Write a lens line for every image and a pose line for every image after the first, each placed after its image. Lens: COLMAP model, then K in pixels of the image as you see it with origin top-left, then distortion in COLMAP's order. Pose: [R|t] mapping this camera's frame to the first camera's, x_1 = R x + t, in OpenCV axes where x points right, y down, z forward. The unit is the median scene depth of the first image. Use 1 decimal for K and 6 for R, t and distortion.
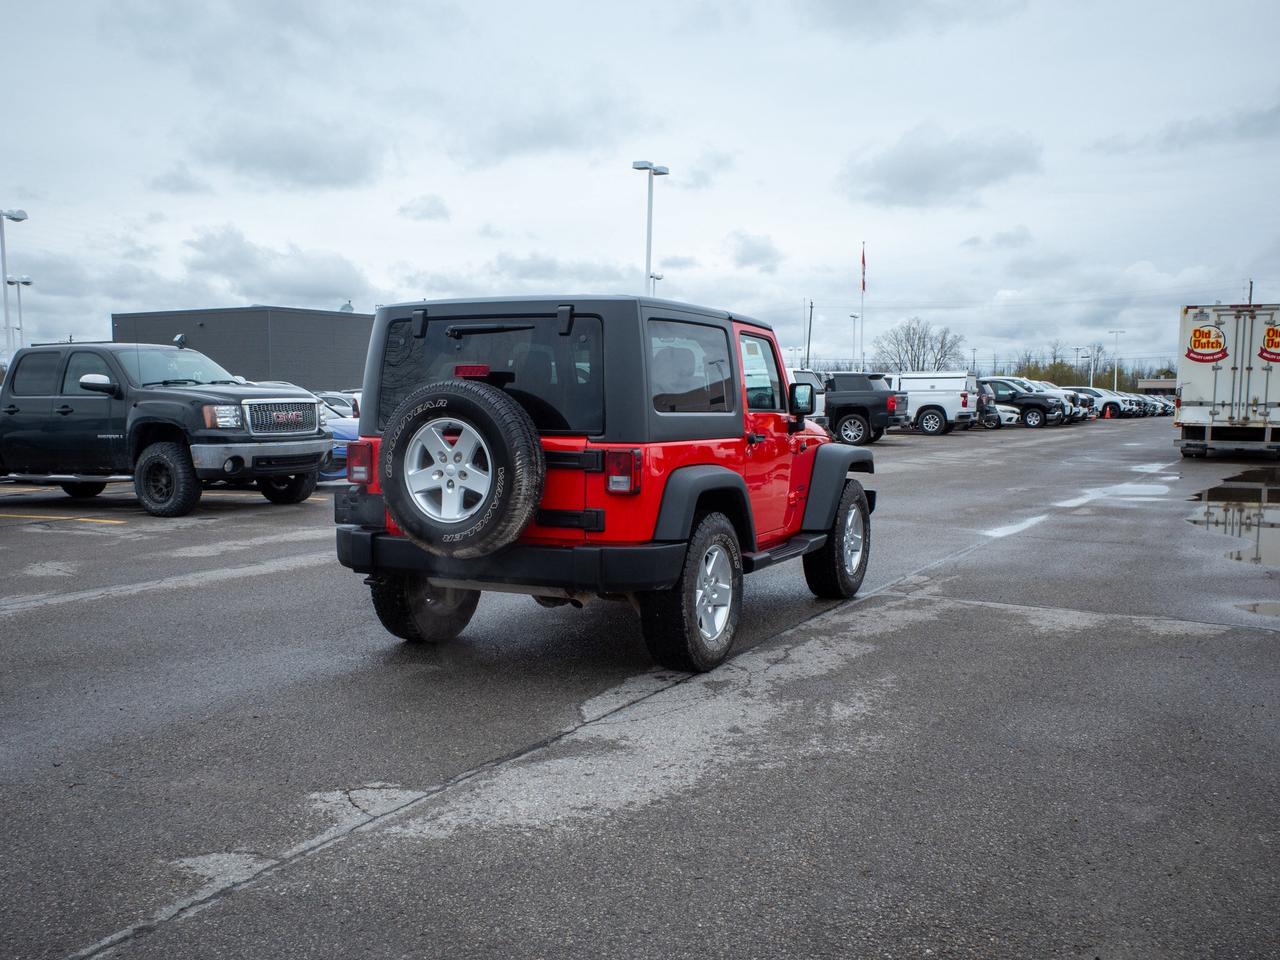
lens RADIAL K [[1524.8, 0, 639.3], [0, 1524.8, 616.0], [0, 0, 1]] dist [-0.056458, 0.034686]
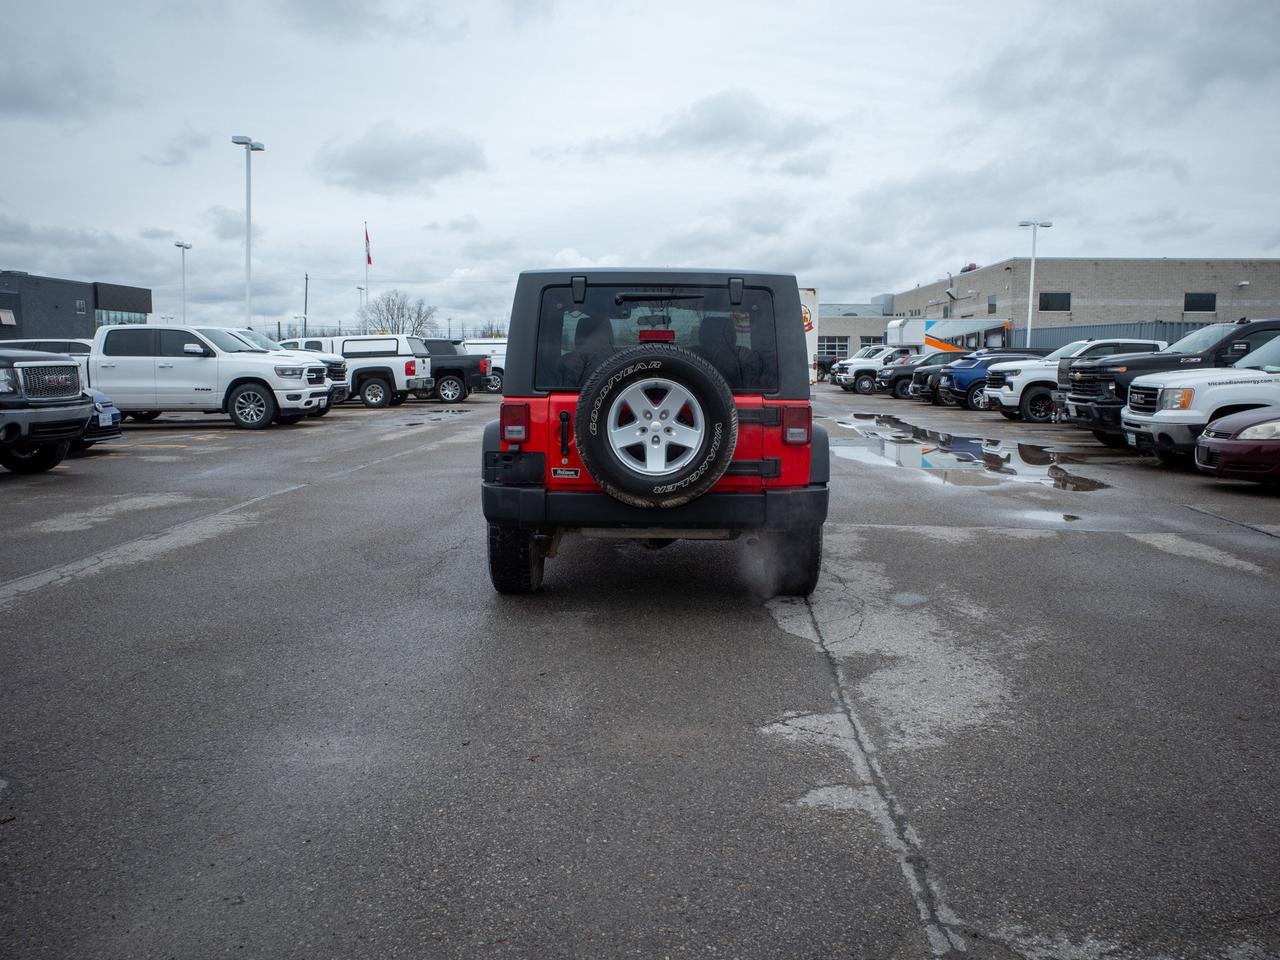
lens RADIAL K [[1335.1, 0, 639.3], [0, 1335.1, 544.9], [0, 0, 1]] dist [-0.061869, 0.030555]
pose [[0.849976, -0.068842, 0.522304, -0.637374], [0.071720, 0.997316, 0.014736, -0.026929], [-0.521916, 0.024934, 0.852632, 0.200311]]
